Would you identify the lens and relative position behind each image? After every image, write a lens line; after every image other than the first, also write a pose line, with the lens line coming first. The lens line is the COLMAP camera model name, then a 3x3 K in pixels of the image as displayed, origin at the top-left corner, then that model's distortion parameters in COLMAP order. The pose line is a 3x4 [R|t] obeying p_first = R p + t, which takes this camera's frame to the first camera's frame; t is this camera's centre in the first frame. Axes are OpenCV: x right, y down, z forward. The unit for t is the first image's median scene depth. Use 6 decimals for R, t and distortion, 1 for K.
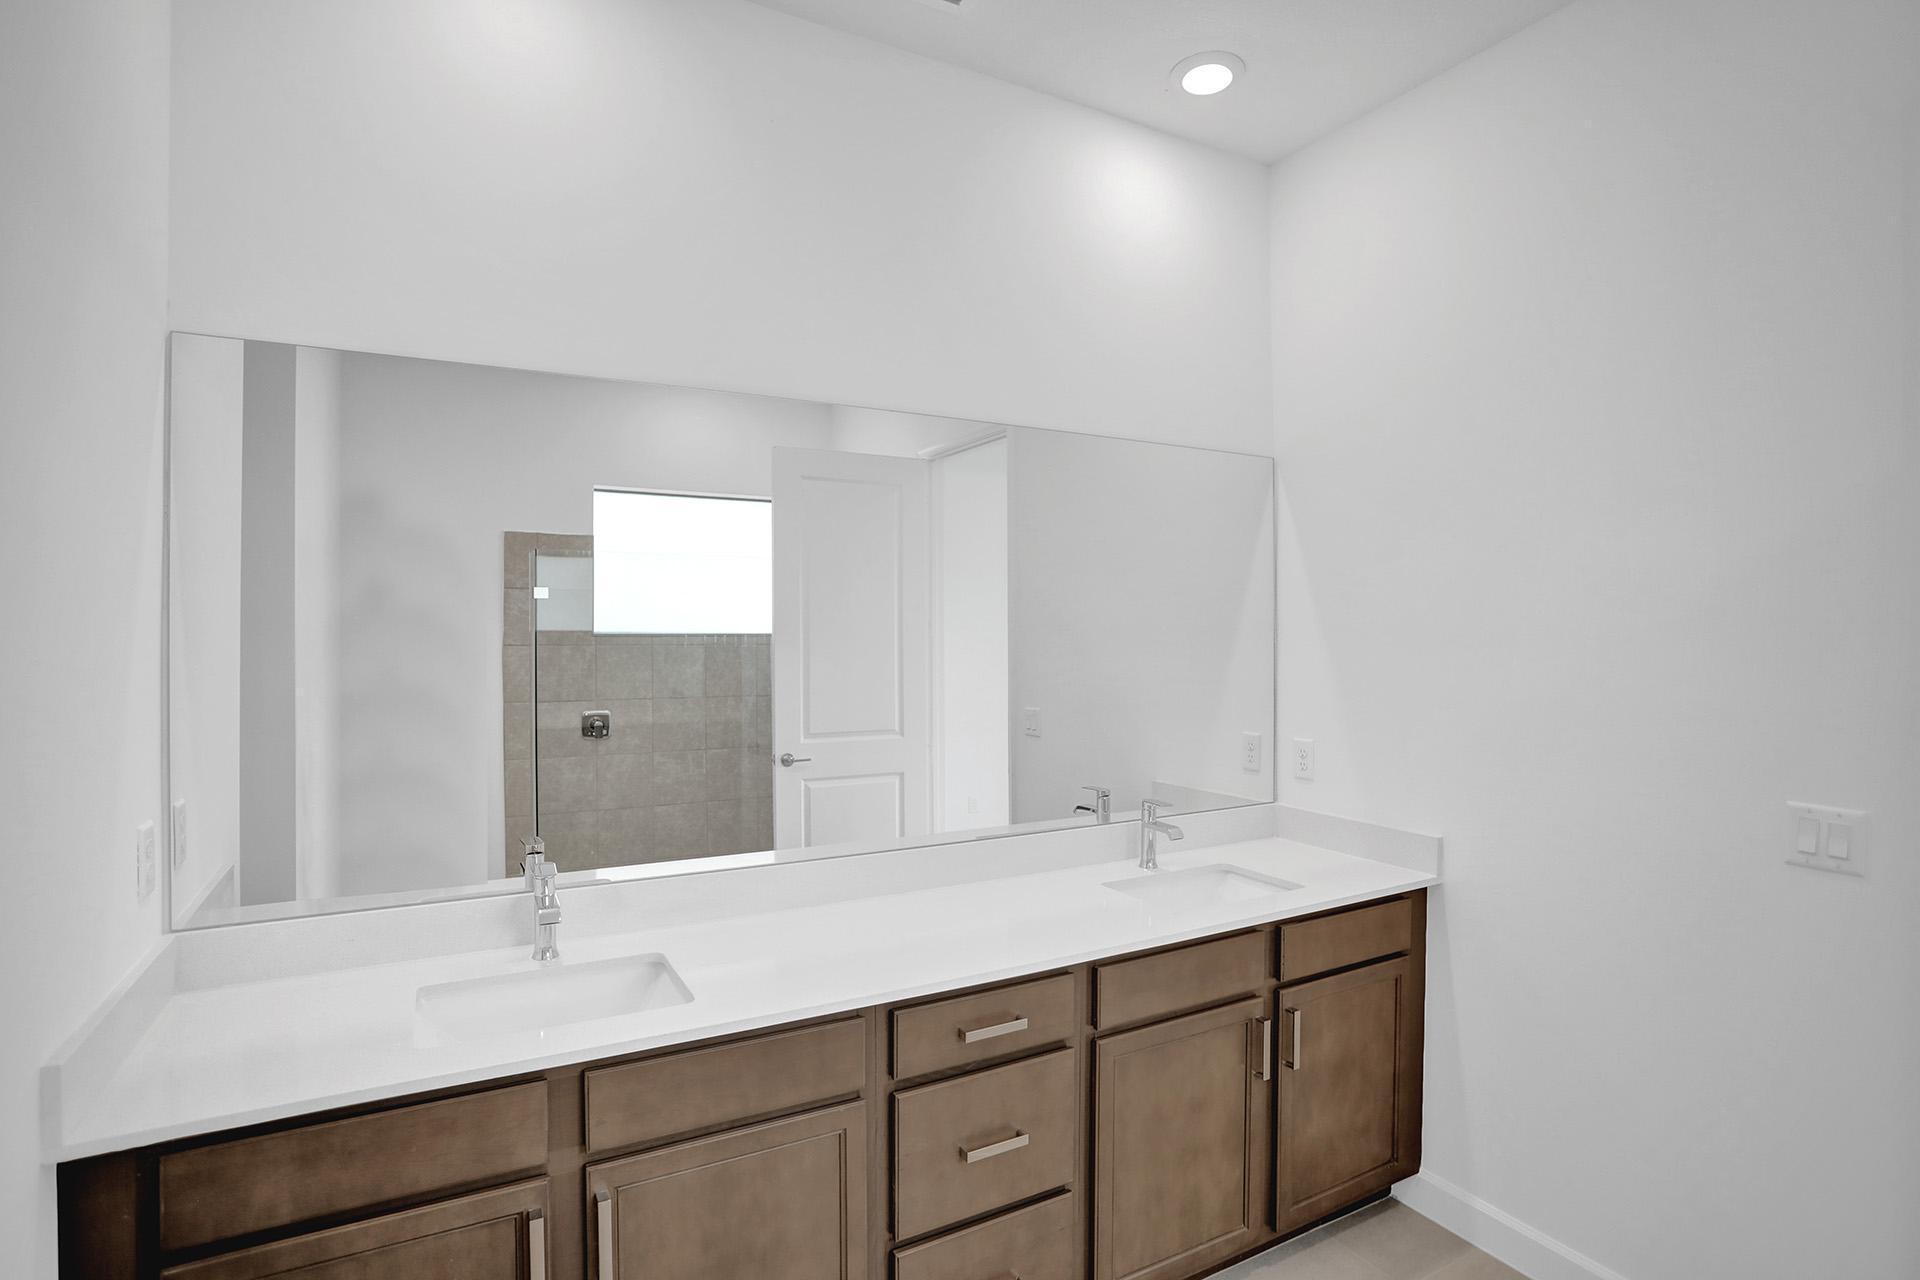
lens RADIAL K [[937.2, 0, 948.7], [0, 937.2, 635.3], [0, 0, 1]] dist [-0.068223, 0.029112]
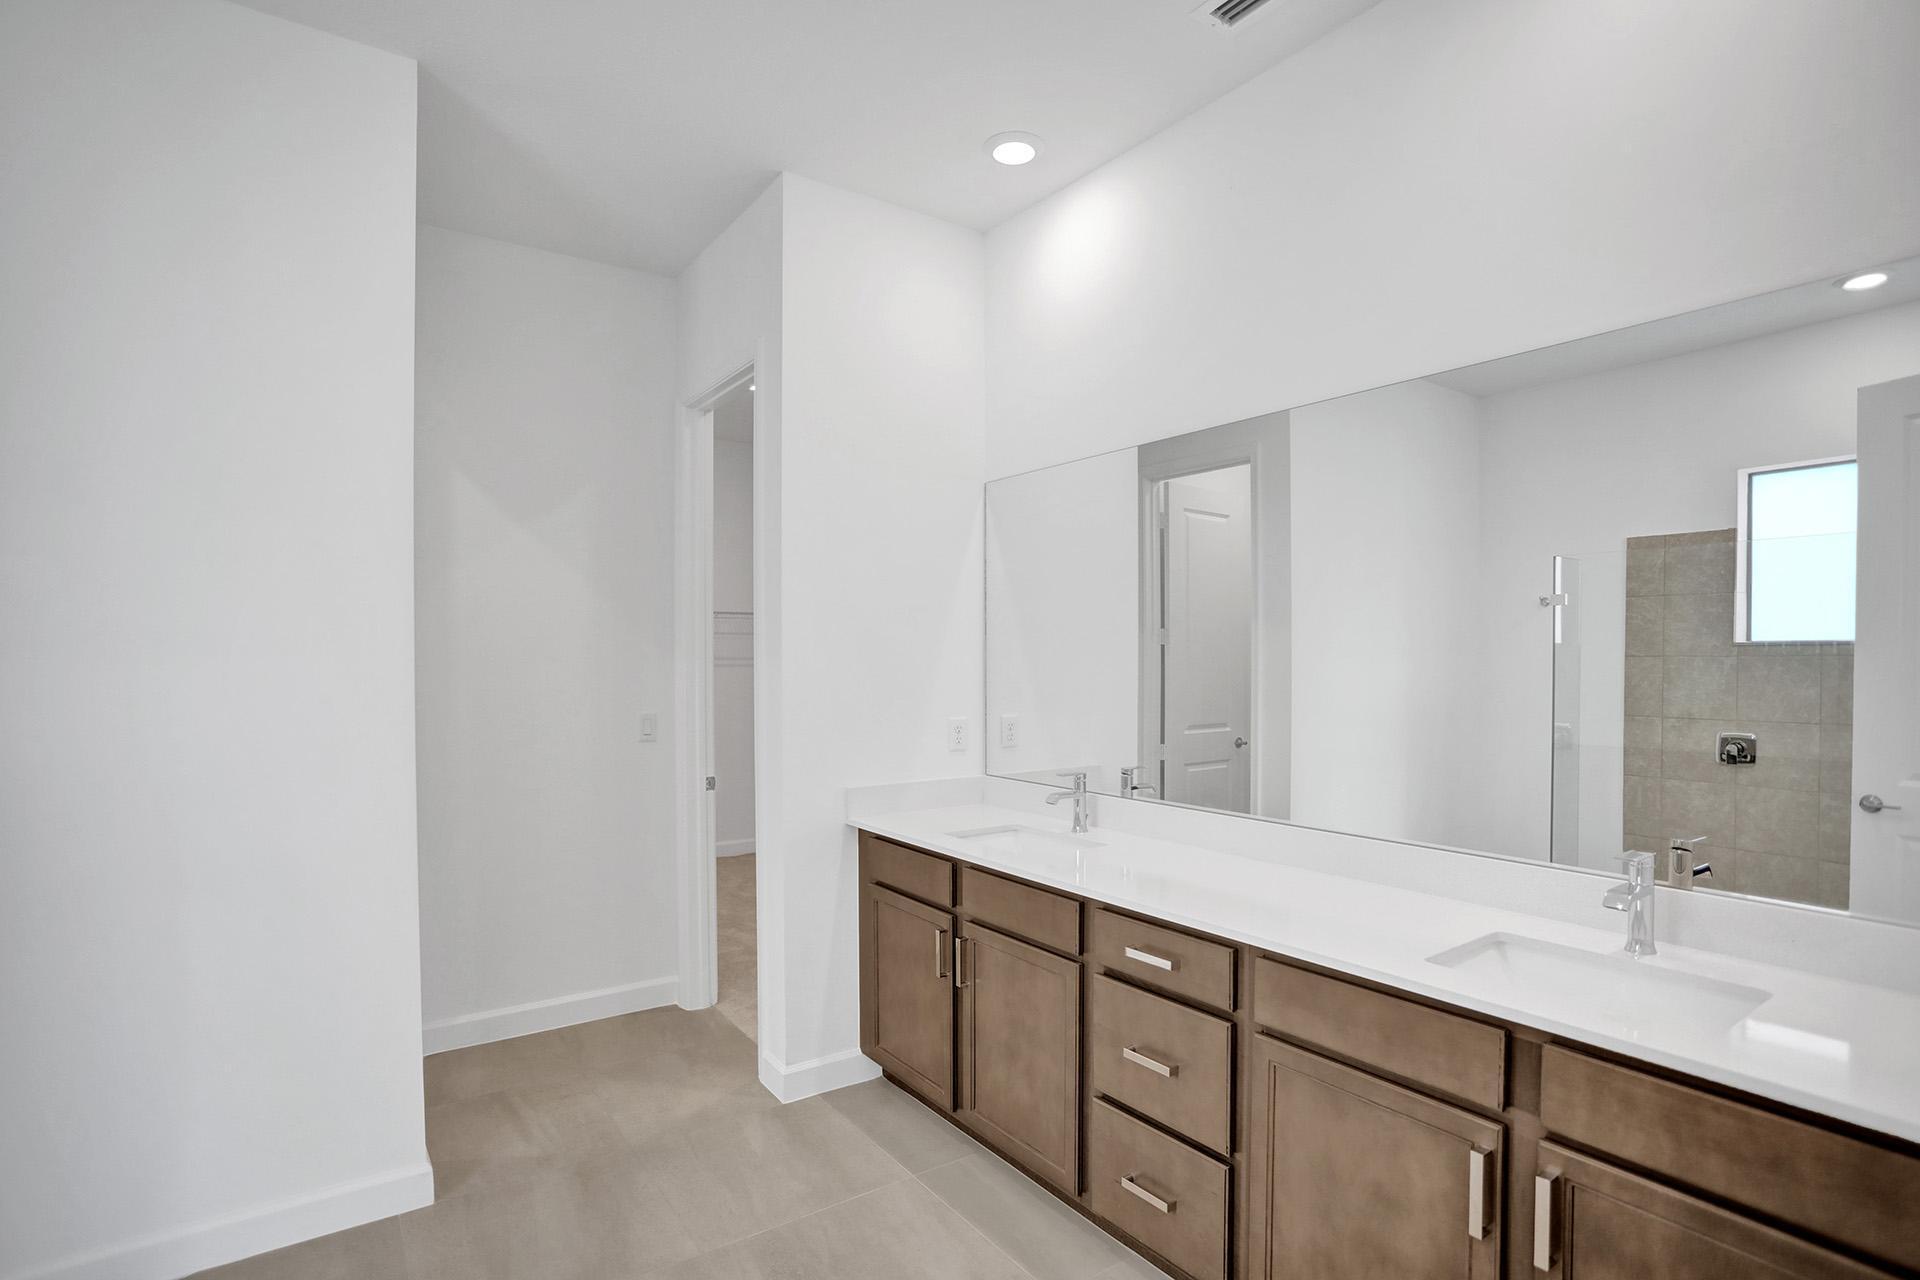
lens RADIAL K [[961.9, 0, 996.4], [0, 961.9, 623.3], [0, 0, 1]] dist [-0.070067, 0.032241]
pose [[0.139594, -0.034770, -0.989598, 0.757243], [-0.005932, 0.999336, -0.035949, 0.029651], [0.990191, 0.010889, 0.139296, 0.393737]]
